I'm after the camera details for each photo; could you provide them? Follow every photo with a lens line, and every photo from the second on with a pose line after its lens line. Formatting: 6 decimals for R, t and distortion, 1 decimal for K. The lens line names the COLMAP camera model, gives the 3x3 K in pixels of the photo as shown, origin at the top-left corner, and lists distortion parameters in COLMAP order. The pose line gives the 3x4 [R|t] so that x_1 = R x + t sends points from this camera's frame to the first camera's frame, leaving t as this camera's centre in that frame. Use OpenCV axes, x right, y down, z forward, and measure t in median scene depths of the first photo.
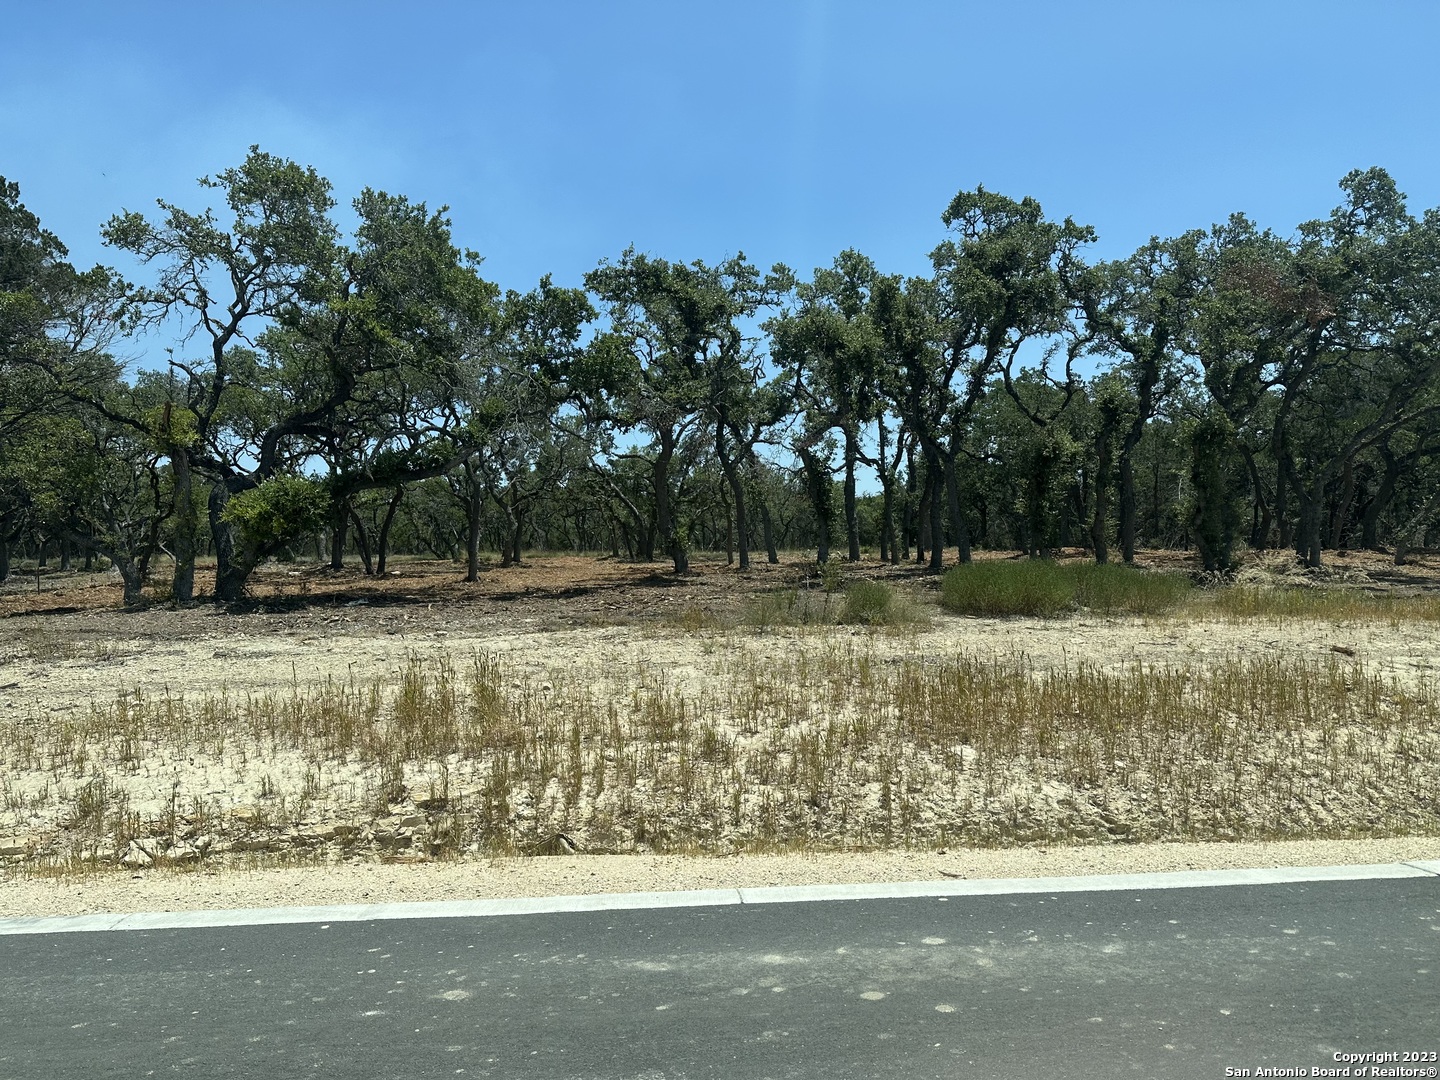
lens RADIAL K [[972.9, 0, 720.0], [0, 972.9, 540.0], [0, 0, 1]] dist [0.051030, -0.067799]
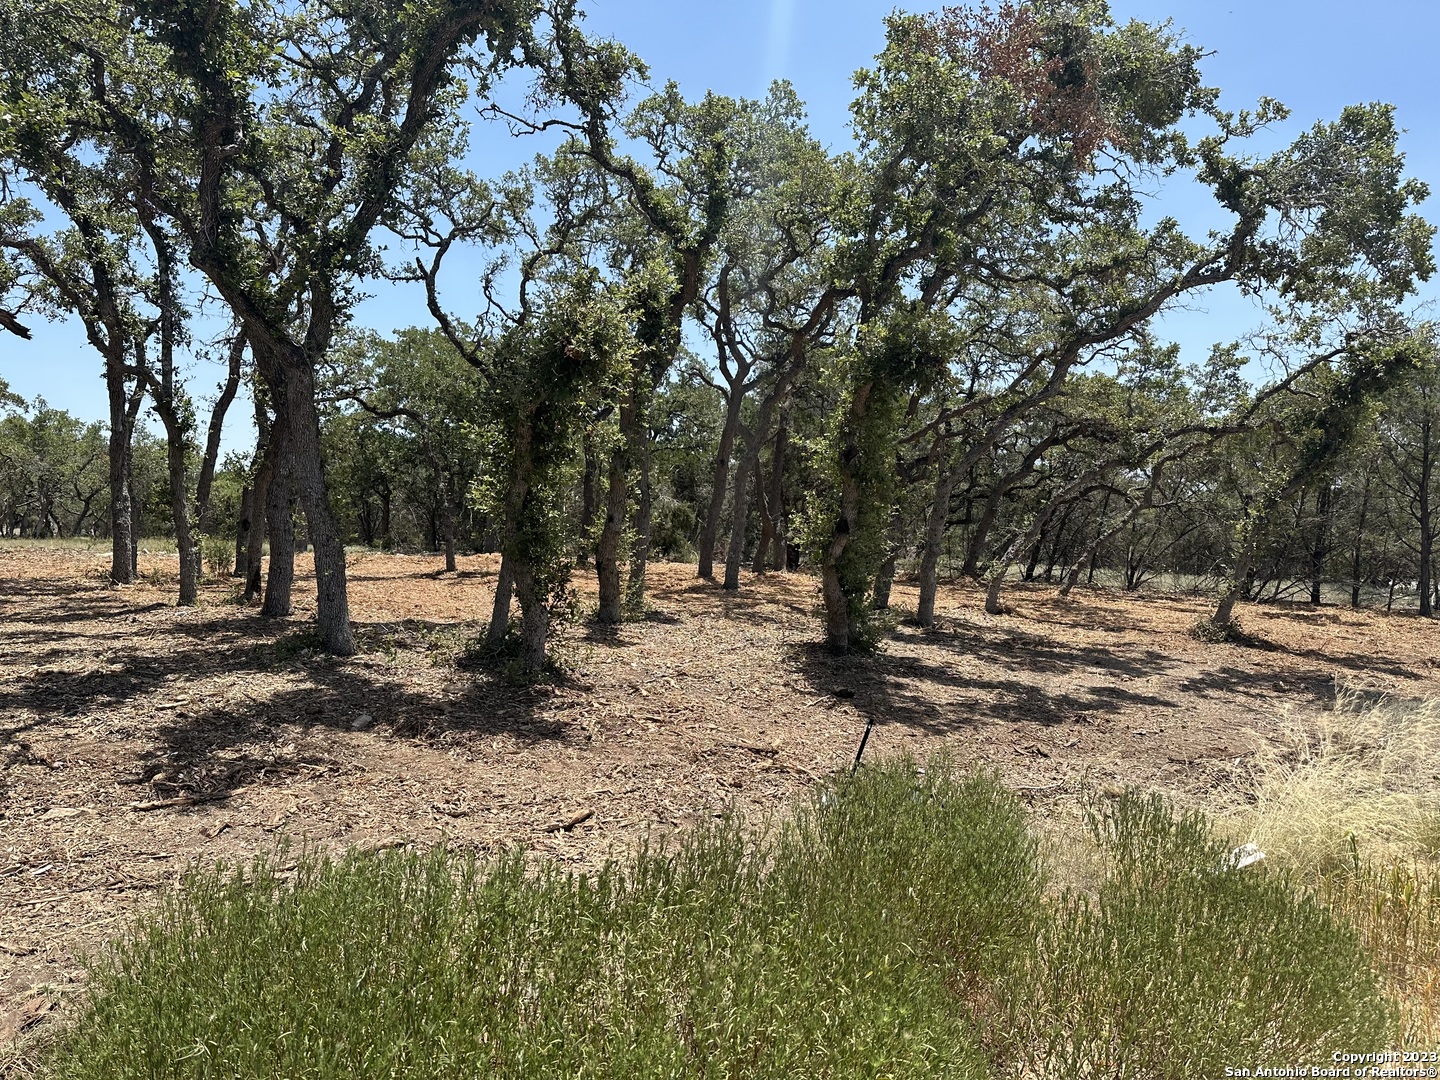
lens RADIAL K [[972.9, 0, 720.0], [0, 972.9, 540.0], [0, 0, 1]] dist [0.051030, -0.067799]
pose [[0.828442, 0.030970, 0.559217, 0.100134], [-0.038258, 0.999267, 0.001336, -0.012614], [-0.558766, -0.022501, 0.829020, 0.368982]]
